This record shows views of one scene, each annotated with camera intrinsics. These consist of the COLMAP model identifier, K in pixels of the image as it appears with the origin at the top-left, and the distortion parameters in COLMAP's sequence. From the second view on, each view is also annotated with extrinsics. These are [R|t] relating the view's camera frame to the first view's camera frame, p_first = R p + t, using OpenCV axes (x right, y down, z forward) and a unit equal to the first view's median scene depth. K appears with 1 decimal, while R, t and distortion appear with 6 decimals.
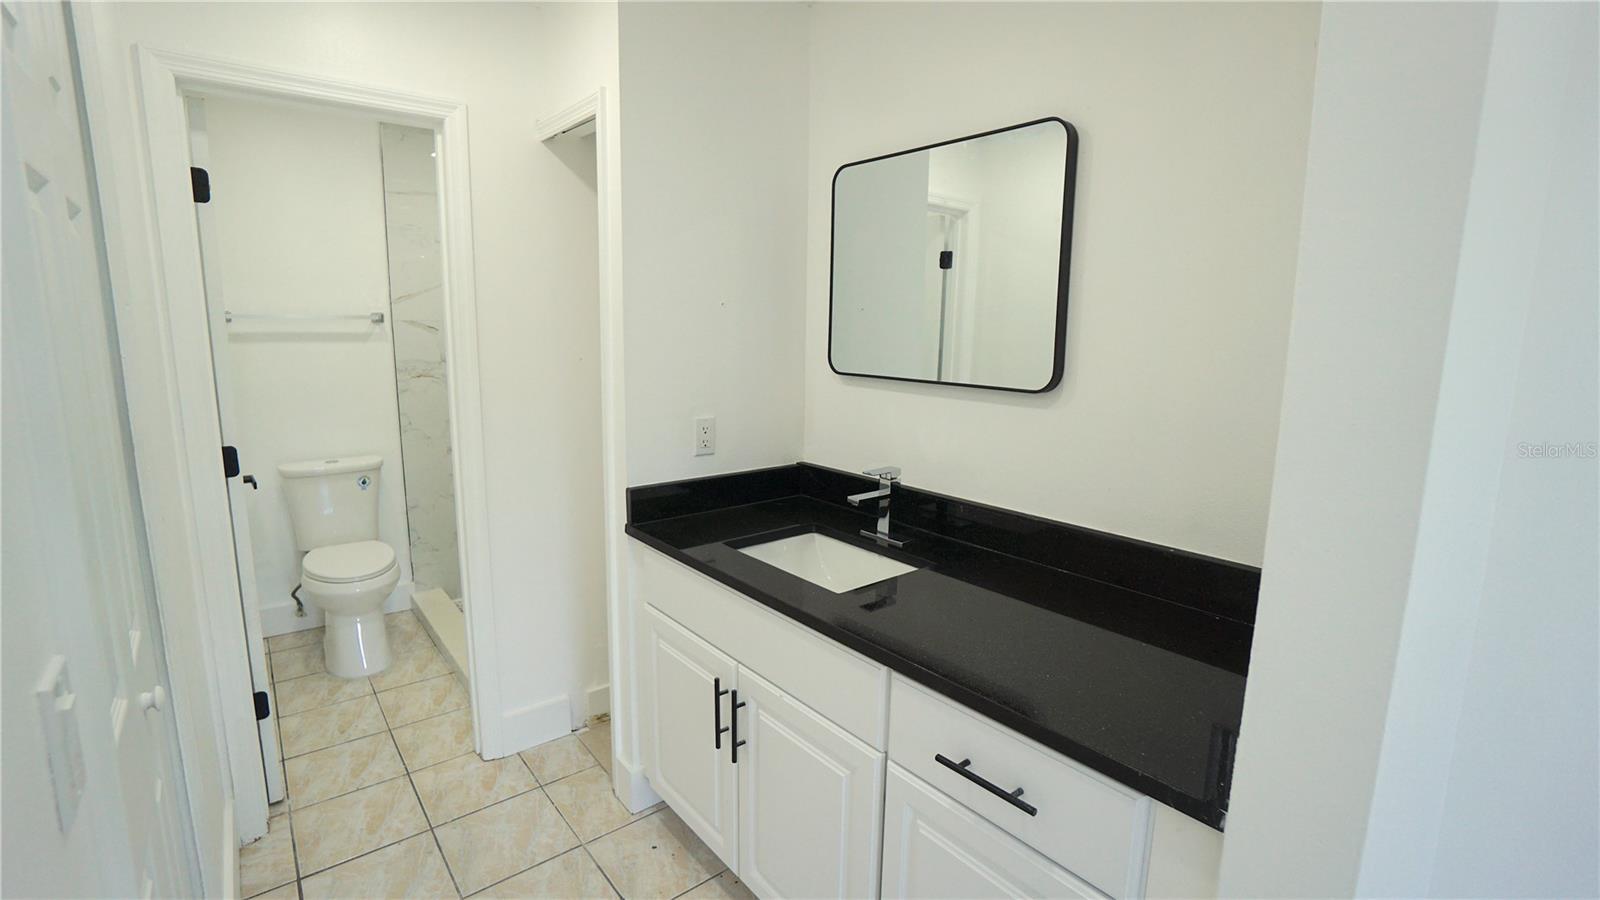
lens RADIAL K [[695.3, 0, 788.6], [0, 695.3, 439.8], [0, 0, 1]] dist [-0.076275, 0.025314]
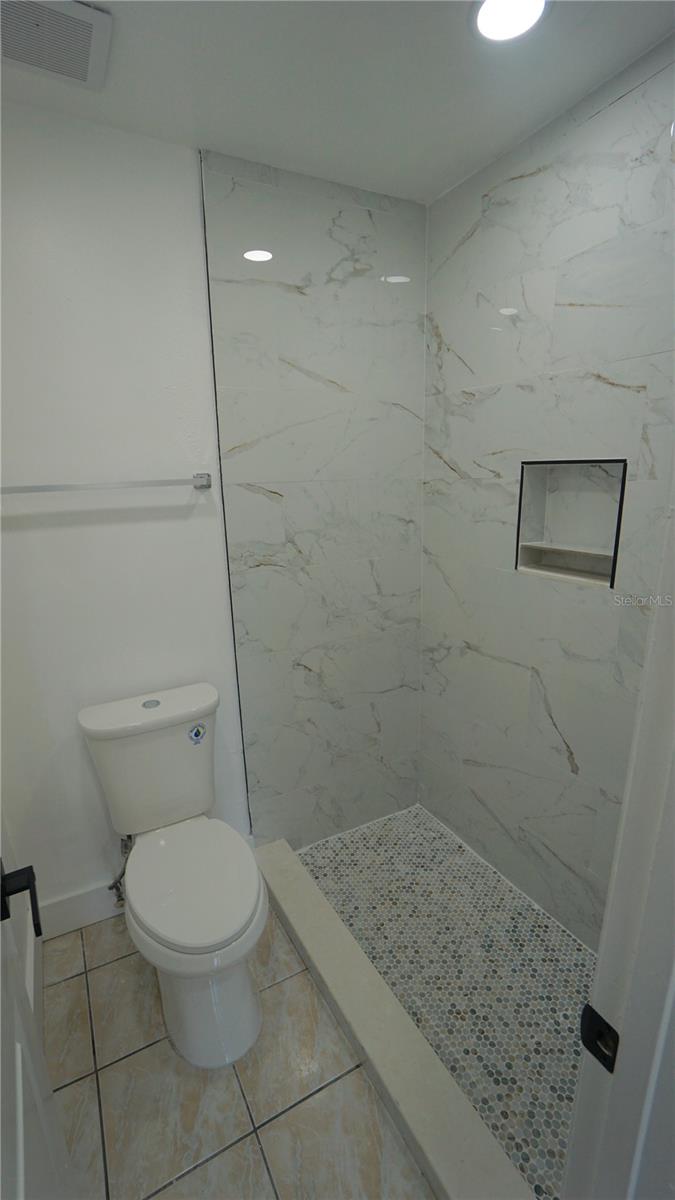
lens RADIAL K [[521.5, 0, 332.8], [0, 521.5, 611.0], [0, 0, 1]] dist [-0.076275, 0.025314]
pose [[0.983734, 0.016440, -0.178878, -0.390107], [0.003472, 0.993877, 0.110434, -0.109825], [0.179598, -0.109259, 0.977654, 0.516626]]
